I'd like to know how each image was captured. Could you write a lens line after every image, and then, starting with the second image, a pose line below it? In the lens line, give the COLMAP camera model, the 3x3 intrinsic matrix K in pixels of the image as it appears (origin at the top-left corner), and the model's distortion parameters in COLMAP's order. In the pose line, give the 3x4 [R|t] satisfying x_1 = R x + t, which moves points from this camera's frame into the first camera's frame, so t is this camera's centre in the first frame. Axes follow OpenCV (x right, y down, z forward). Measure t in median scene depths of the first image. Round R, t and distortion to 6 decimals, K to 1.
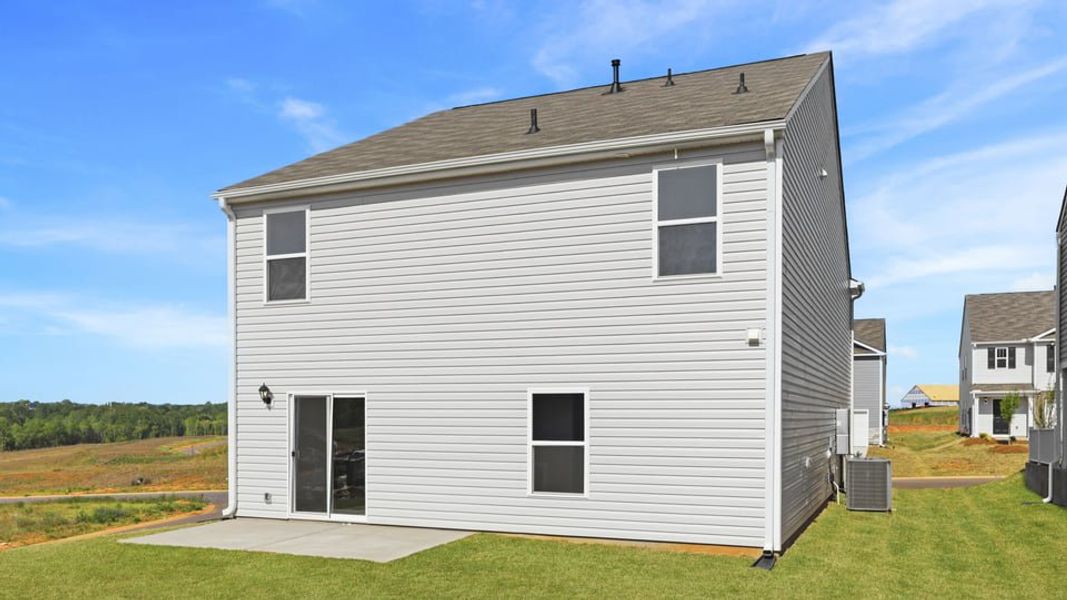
lens RADIAL K [[491.5, 0, 530.1], [0, 491.5, 296.4], [0, 0, 1]] dist [-0.000930, -0.000106]
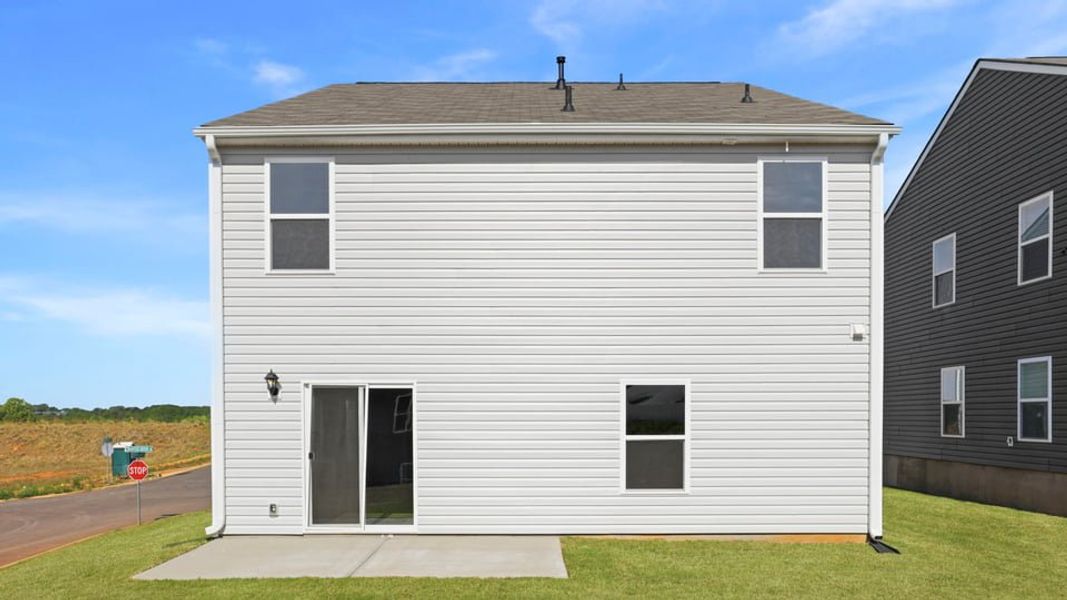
lens RADIAL K [[495.1, 0, 572.3], [0, 495.1, 301.4], [0, 0, 1]] dist [-0.002990, -0.000320]
pose [[0.969516, 0.051072, 0.239645, -0.288124], [-0.055277, 0.998412, 0.010854, 0.030287], [-0.238710, -0.023770, 0.970800, 0.100488]]
